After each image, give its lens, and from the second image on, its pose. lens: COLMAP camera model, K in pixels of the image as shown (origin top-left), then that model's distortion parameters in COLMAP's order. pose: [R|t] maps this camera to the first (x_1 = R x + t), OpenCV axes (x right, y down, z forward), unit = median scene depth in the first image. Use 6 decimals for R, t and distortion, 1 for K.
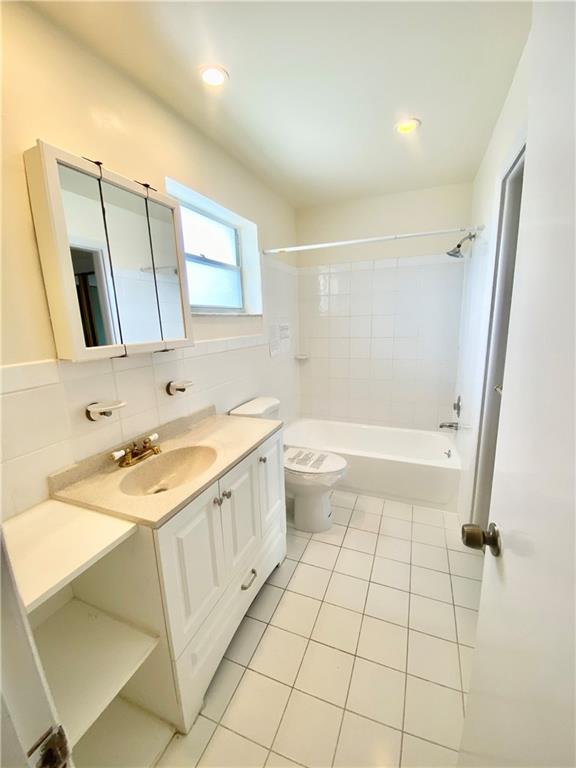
lens RADIAL K [[317.4, 0, 291.4], [0, 317.4, 385.3], [0, 0, 1]] dist [-0.010085, -0.005413]
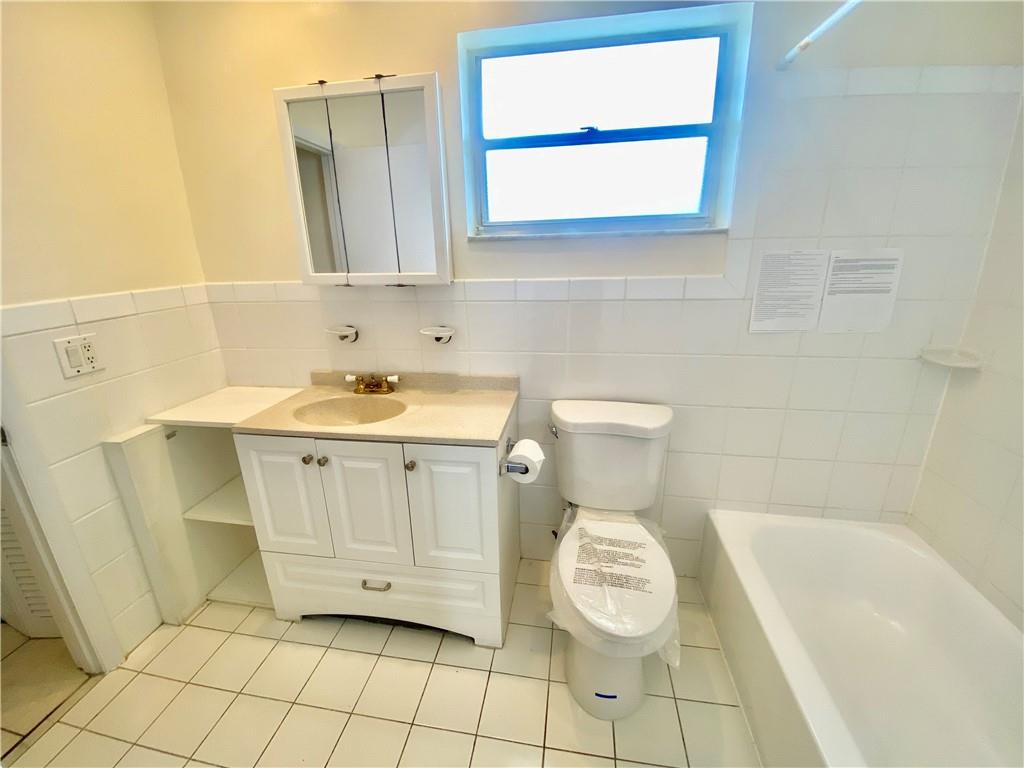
lens RADIAL K [[423.2, 0, 509.4], [0, 423.2, 381.2], [0, 0, 1]] dist [-0.010085, -0.005413]
pose [[0.189102, 0.325704, -0.926368, 0.658039], [-0.178644, 0.939057, 0.293699, -0.213804], [0.965571, 0.109951, 0.235763, 0.892687]]
